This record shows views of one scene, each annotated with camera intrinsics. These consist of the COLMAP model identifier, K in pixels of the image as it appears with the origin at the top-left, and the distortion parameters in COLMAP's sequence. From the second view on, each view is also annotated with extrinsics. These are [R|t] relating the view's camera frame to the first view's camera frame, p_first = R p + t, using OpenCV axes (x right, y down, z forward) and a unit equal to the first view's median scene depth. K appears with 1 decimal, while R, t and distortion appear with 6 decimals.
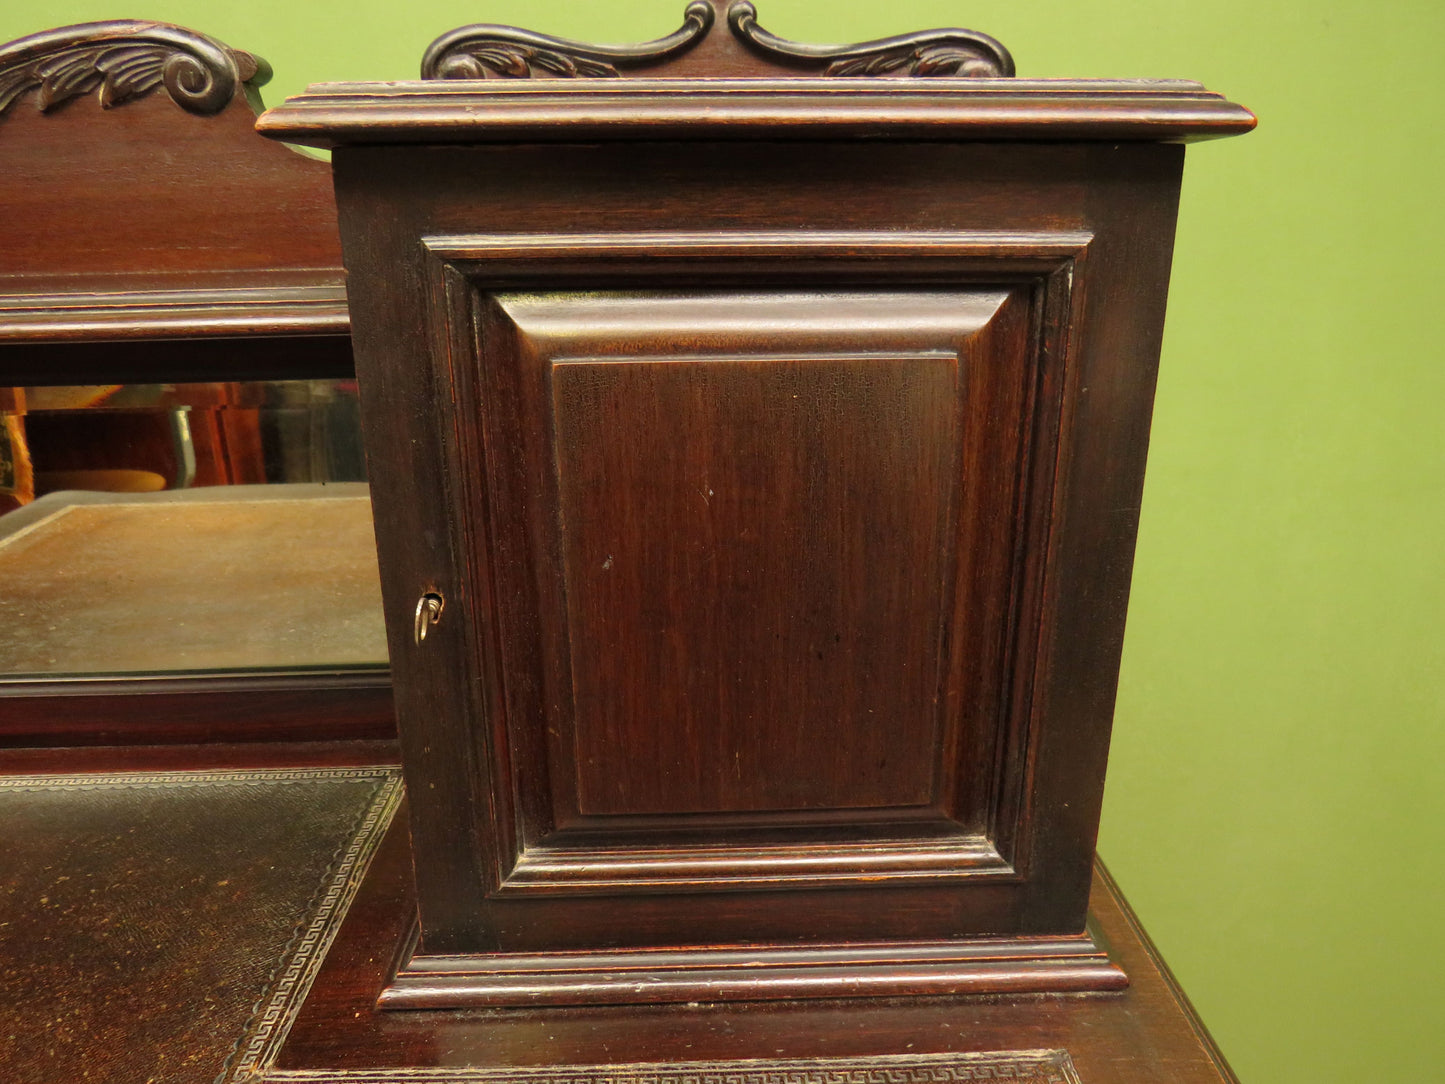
lens RADIAL K [[993.5, 0, 721.4], [0, 993.5, 561.9], [0, 0, 1]] dist [-0.008832, -0.003400]
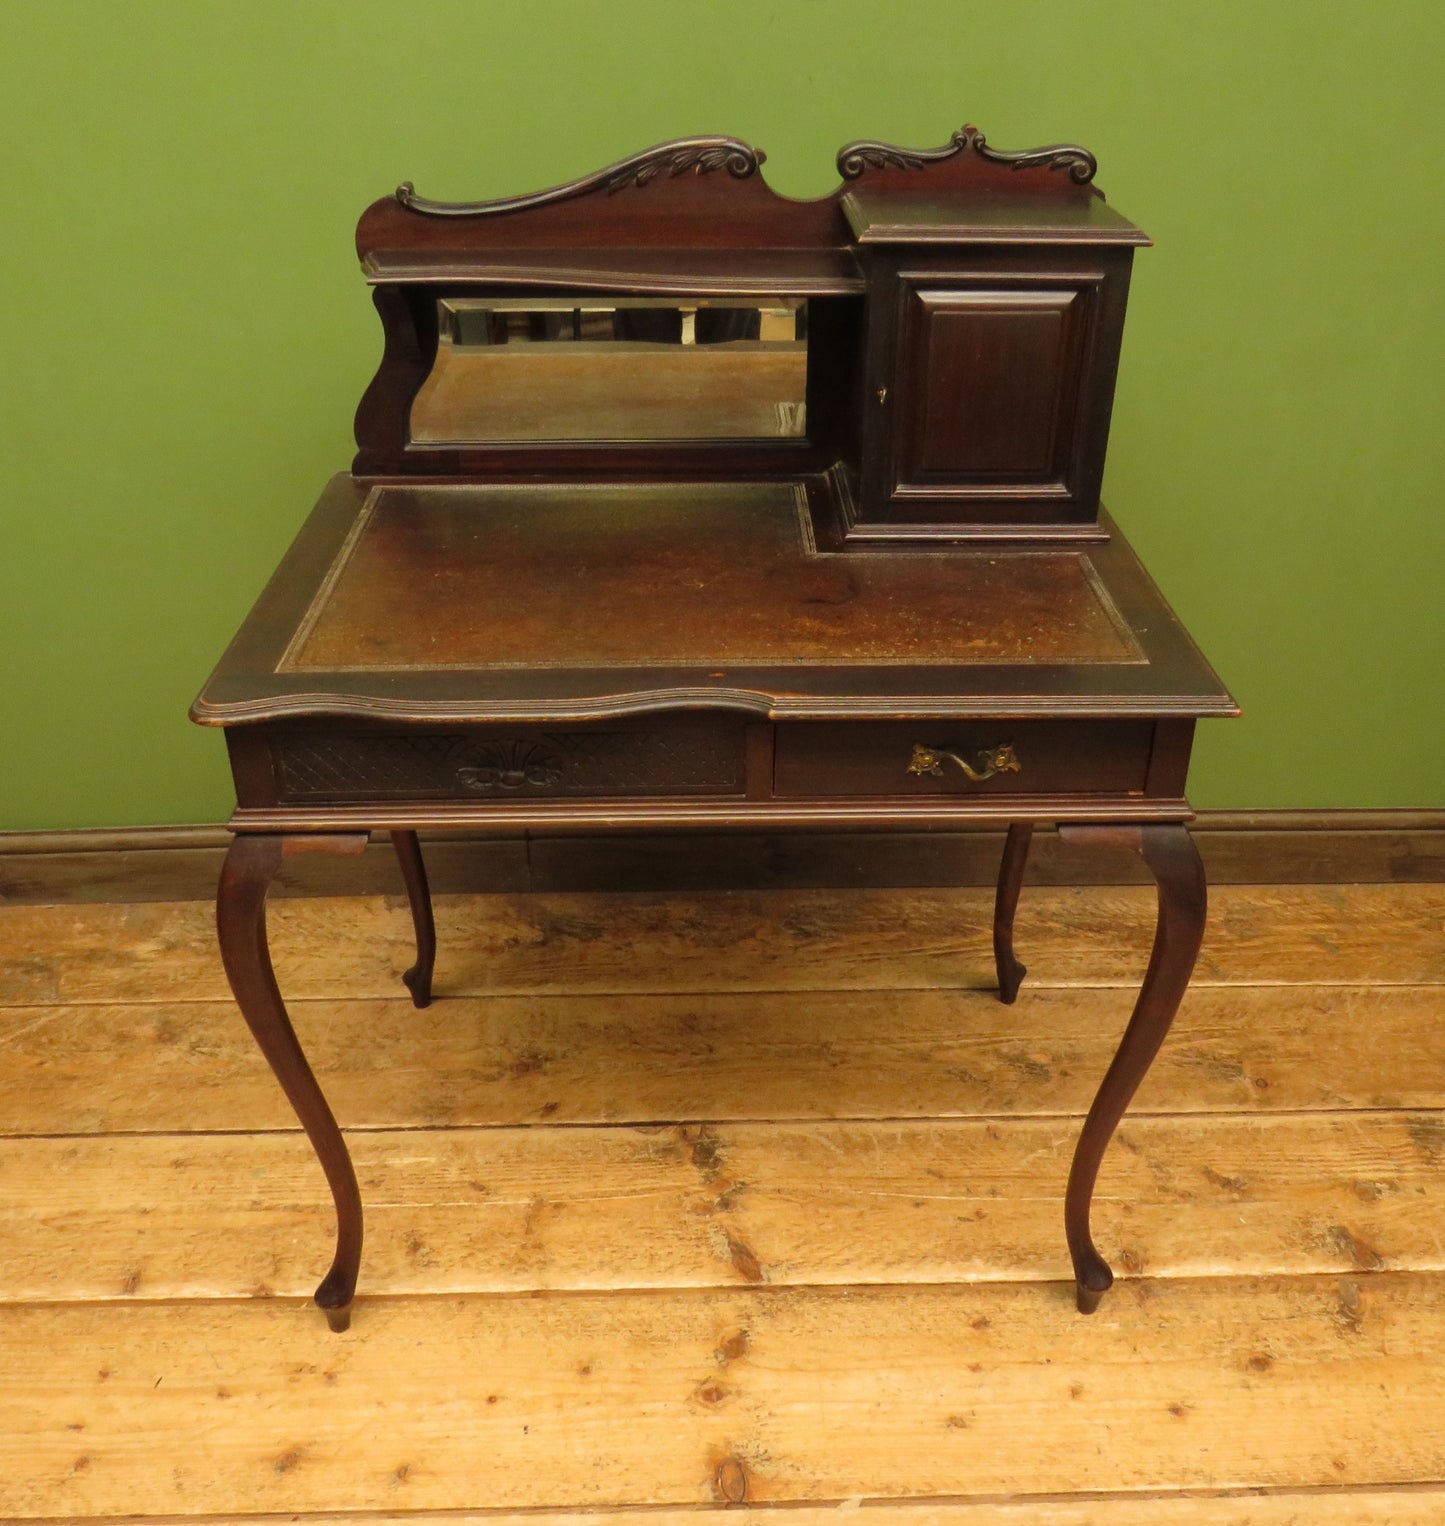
lens RADIAL K [[1394.0, 0, 751.1], [0, 1394.0, 742.5], [0, 0, 1]] dist [-0.041788, -0.003421]
pose [[0.999860, 0.014731, 0.007943, -0.630523], [-0.016080, 0.977123, 0.212067, 0.174339], [-0.004637, -0.212165, 0.977223, -2.978899]]
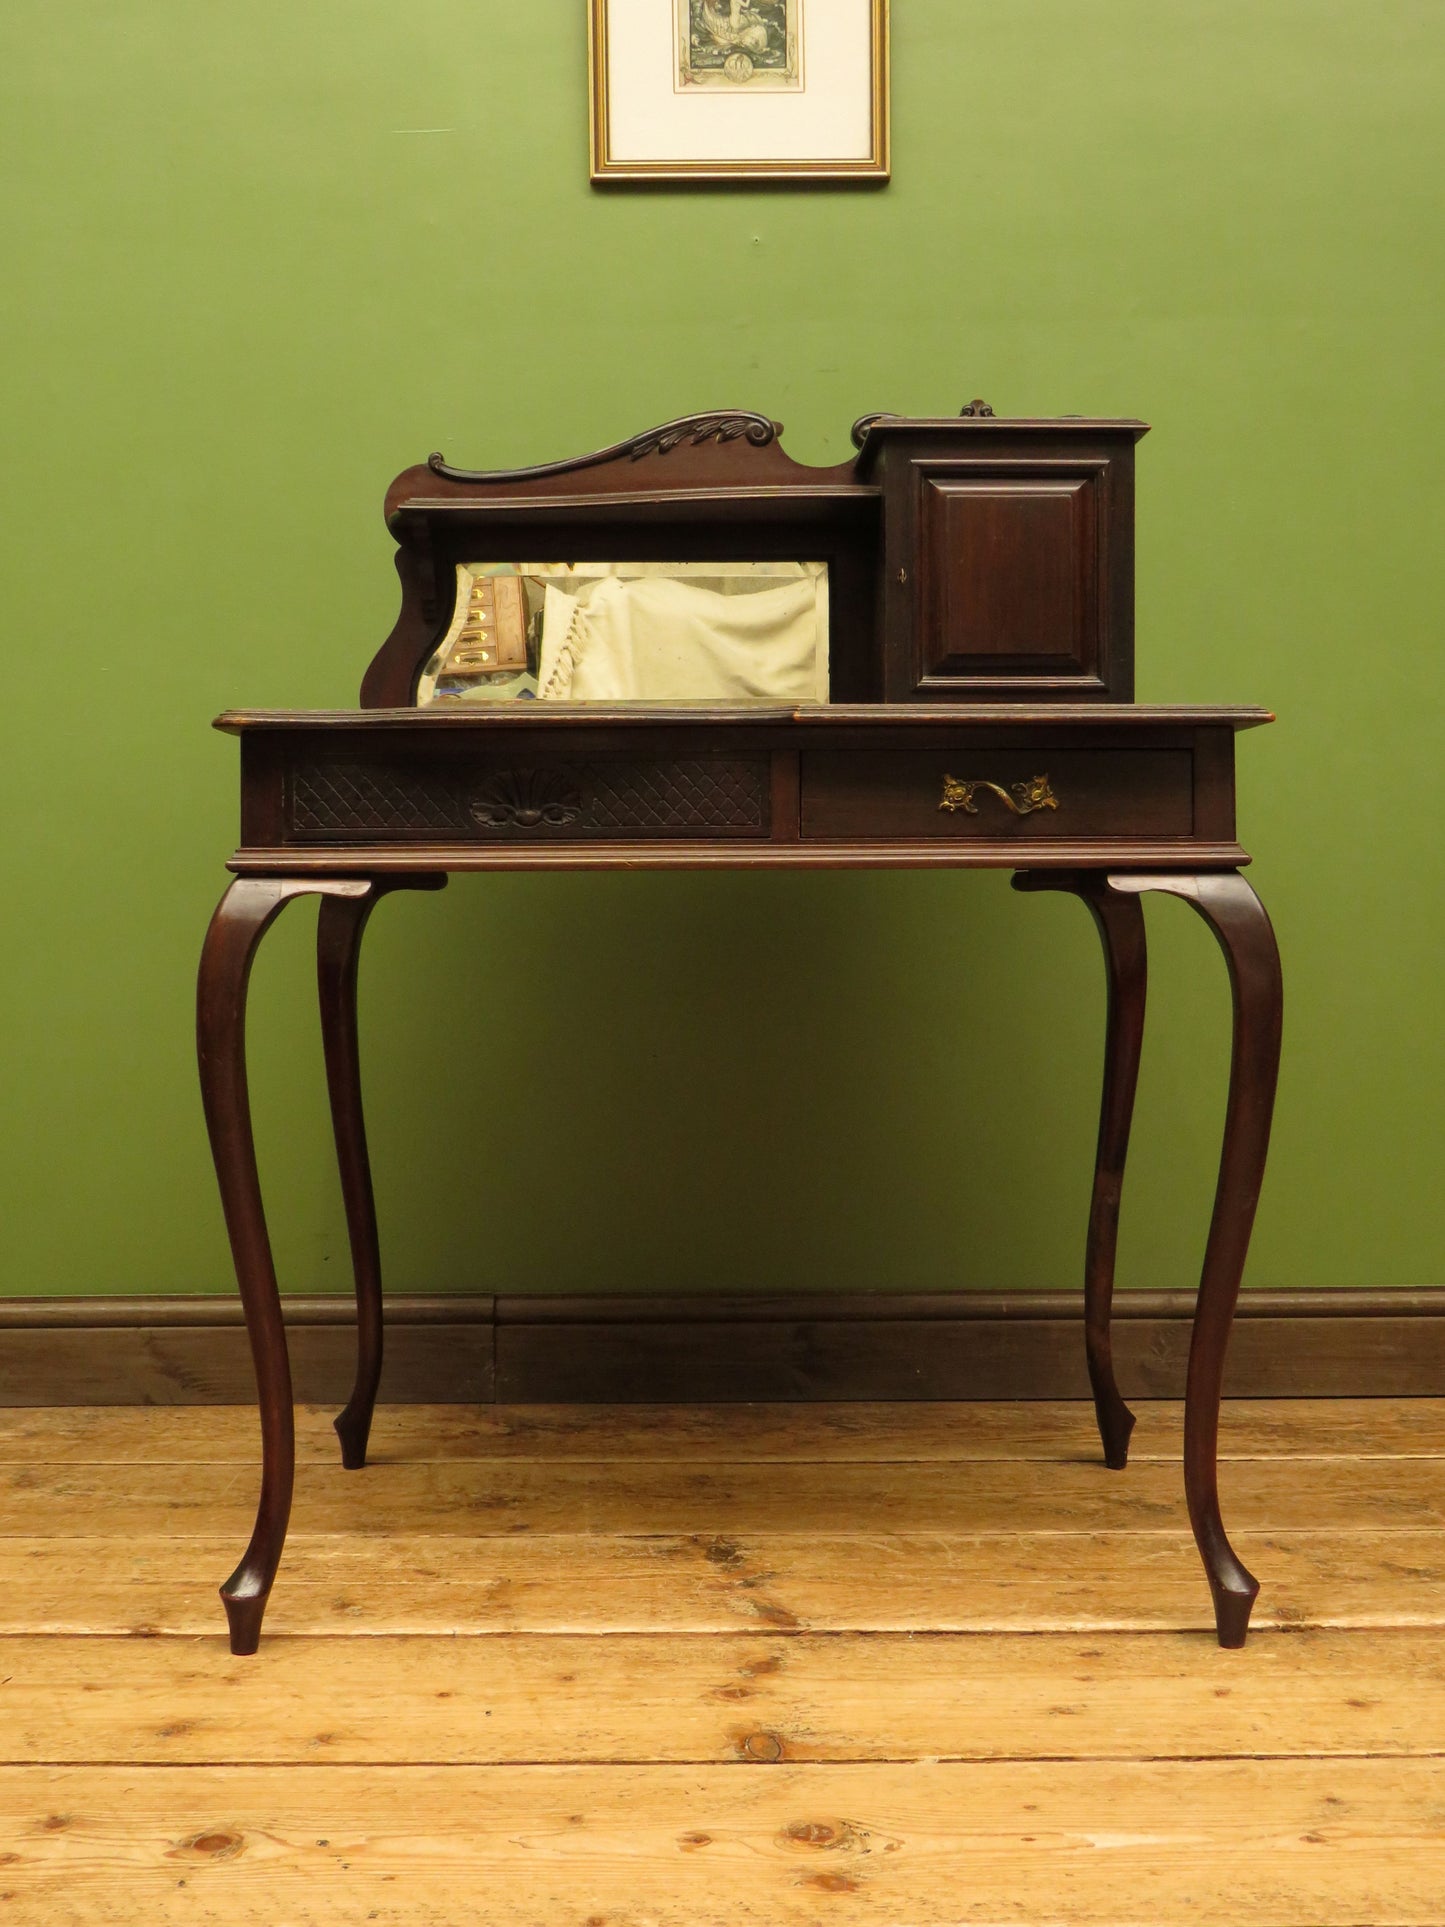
lens RADIAL K [[2011.7, 0, 709.9], [0, 2011.7, 972.4], [0, 0, 1]] dist [-0.066272, -0.001927]
pose [[0.999639, 0.005725, -0.026264, -0.633900], [-0.012492, 0.964085, -0.265301, 2.525842], [0.023802, 0.265533, 0.963808, -4.086400]]
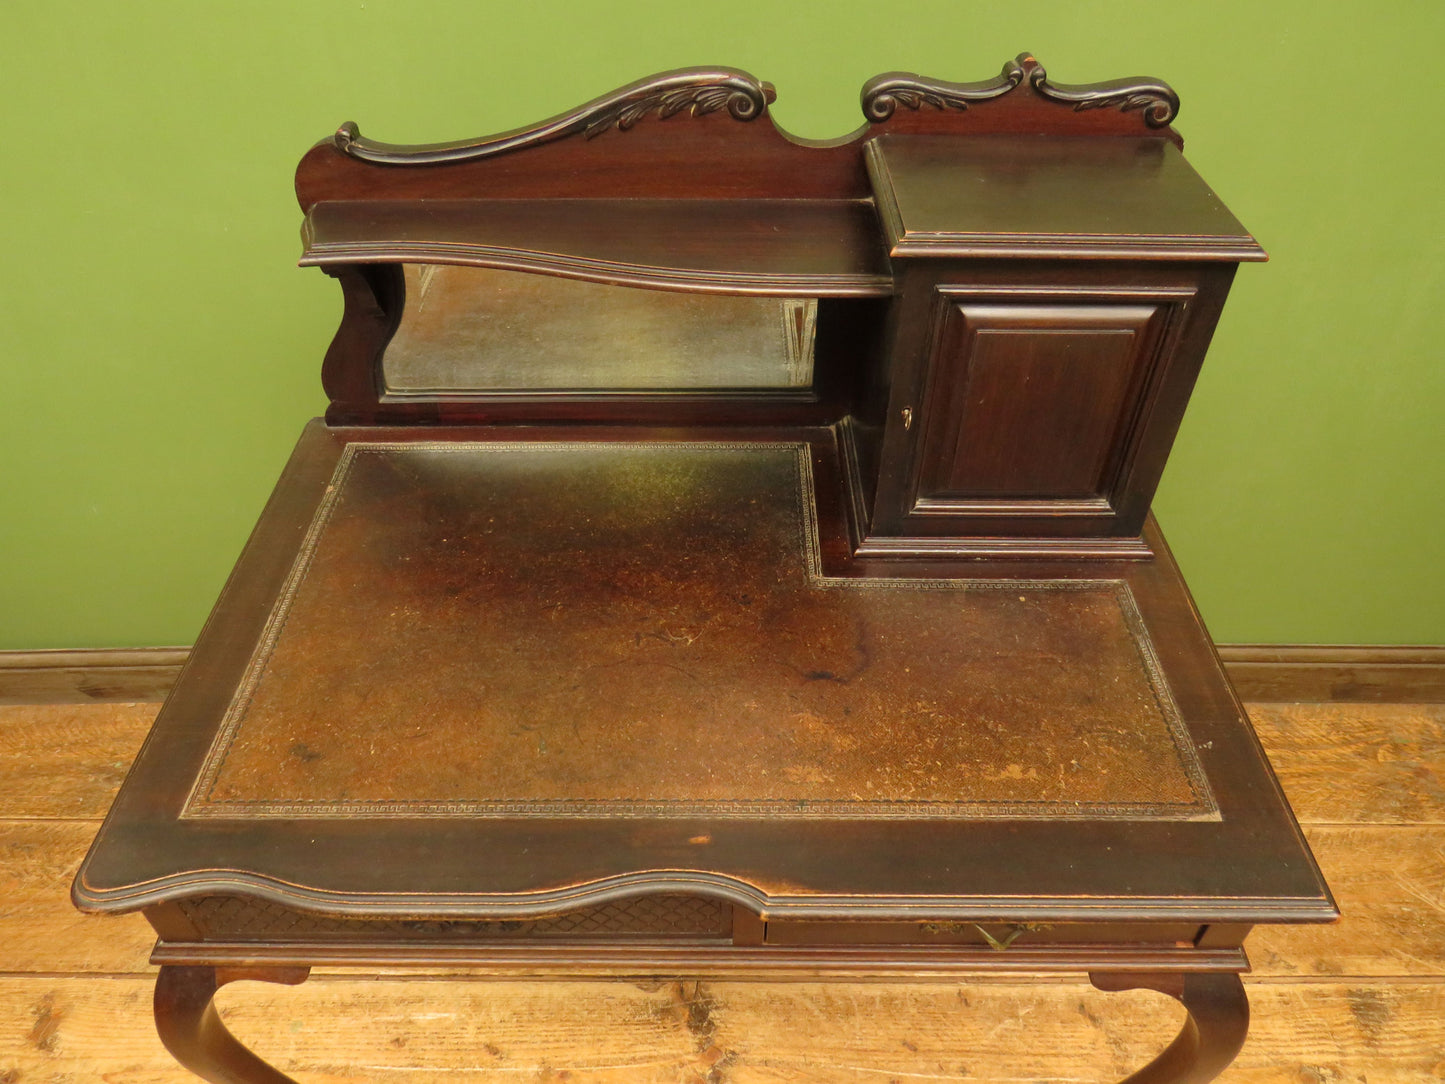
lens RADIAL K [[1004.5, 0, 719.9], [0, 1004.5, 529.0], [0, 0, 1]] dist [-0.035657, 0.002329]
pose [[0.999196, 0.031953, -0.024221, -0.620521], [-0.019895, 0.919578, 0.392403, -0.601945], [0.034812, -0.391605, 0.919475, -1.318421]]
